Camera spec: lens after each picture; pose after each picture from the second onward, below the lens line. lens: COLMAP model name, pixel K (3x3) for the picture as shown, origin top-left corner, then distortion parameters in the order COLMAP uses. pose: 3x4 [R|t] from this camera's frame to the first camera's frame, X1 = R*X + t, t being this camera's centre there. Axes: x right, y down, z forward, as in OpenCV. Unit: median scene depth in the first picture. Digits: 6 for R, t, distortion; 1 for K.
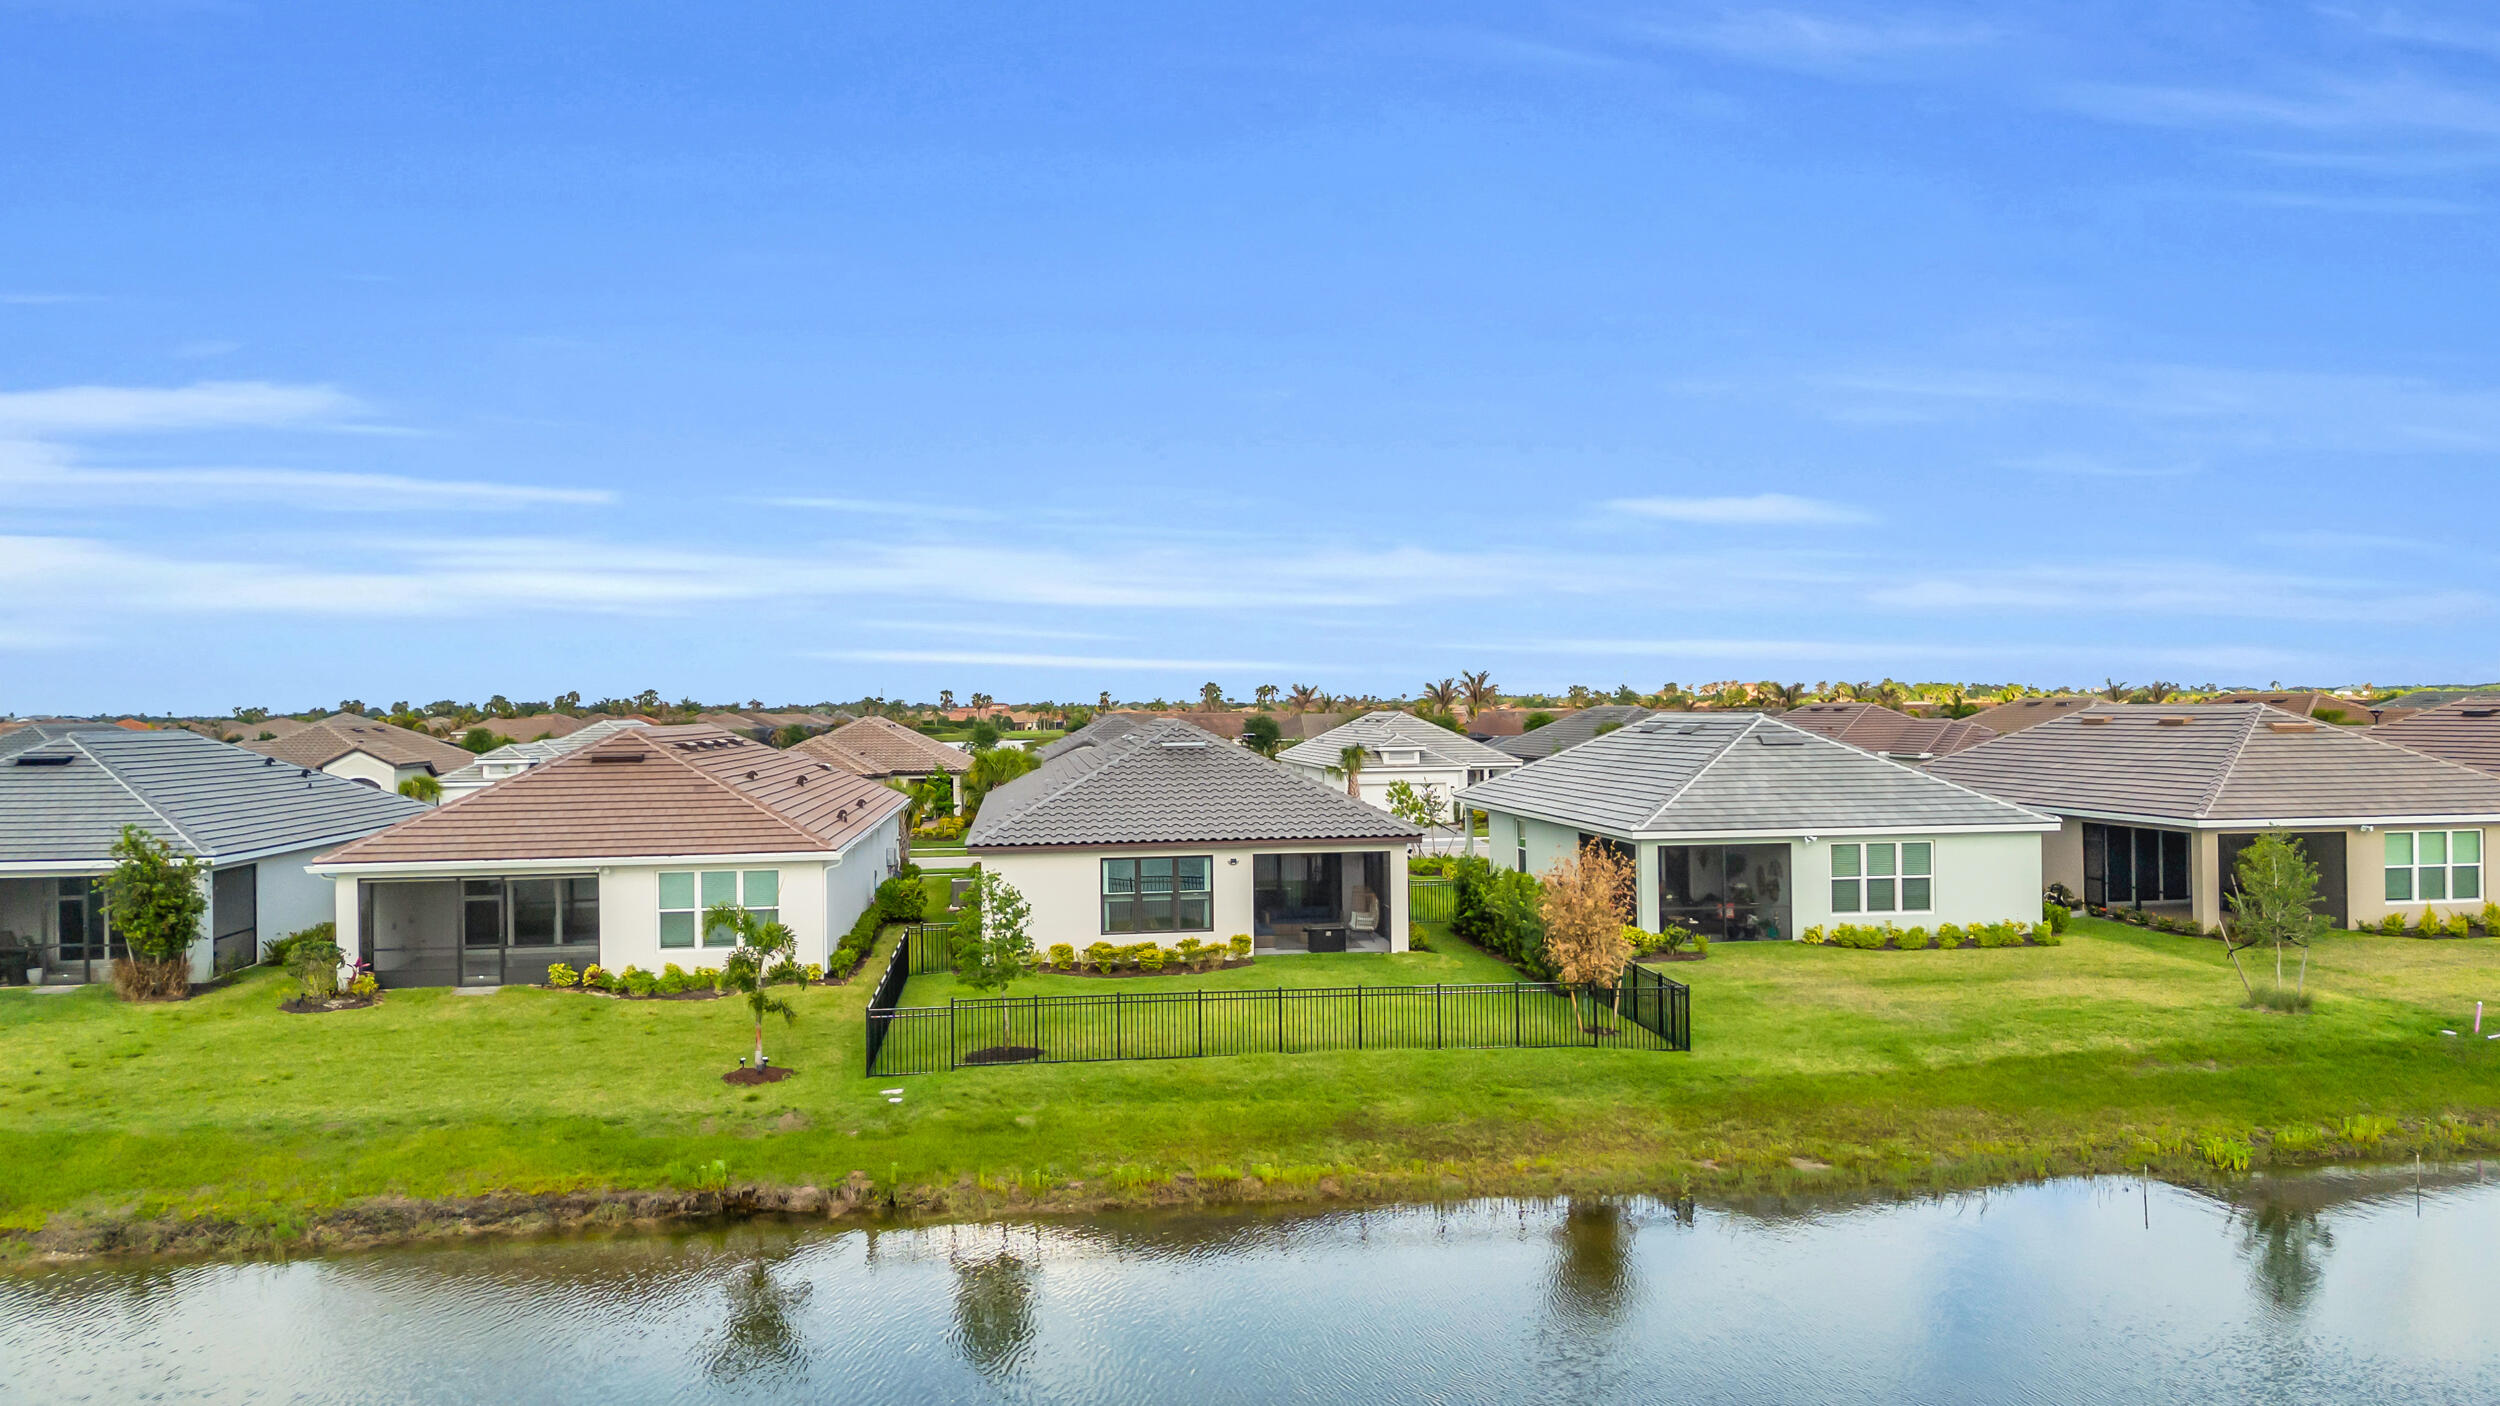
lens RADIAL K [[1838.5, 0, 1250.0], [0, 1838.5, 703.0], [0, 0, 1]] dist [0.103620, -0.126230]
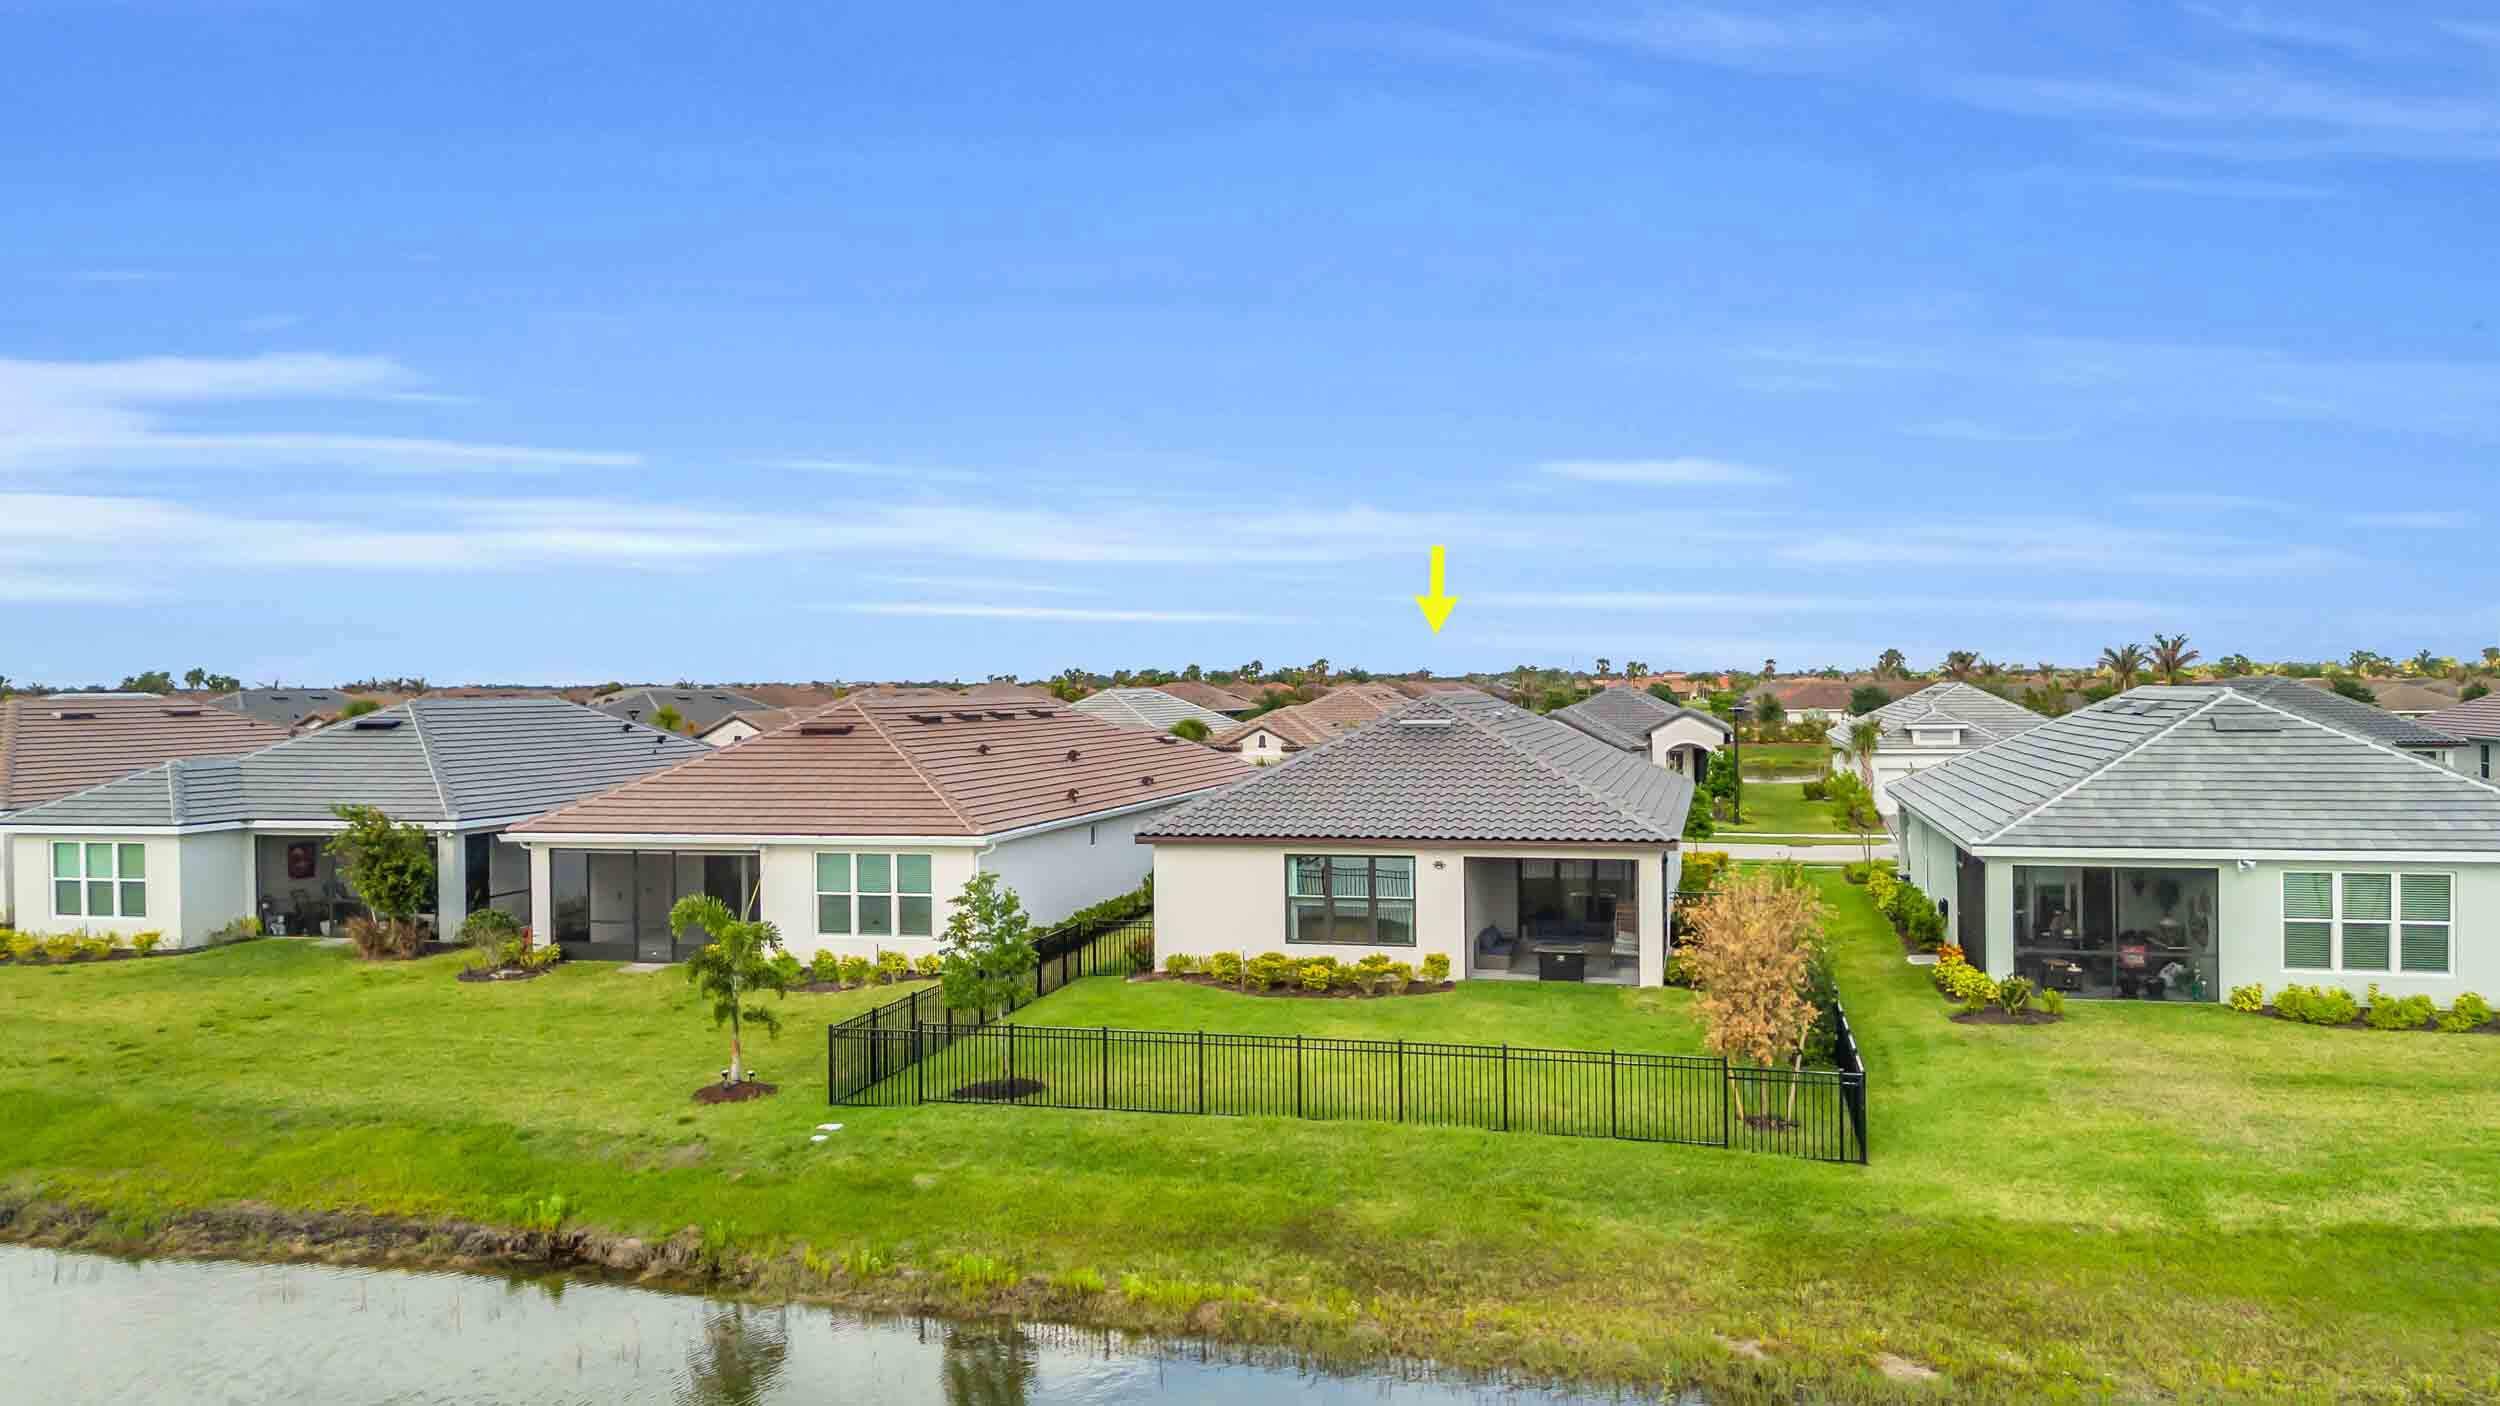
lens RADIAL K [[1845.6, 0, 1248.6], [0, 1845.6, 734.6], [0, 0, 1]] dist [0.076488, -0.061547]
pose [[0.932894, 0.013712, -0.359890, 0.217283], [-0.001527, 0.999417, 0.034118, -0.000399], [0.360148, -0.031279, 0.932371, 0.204190]]
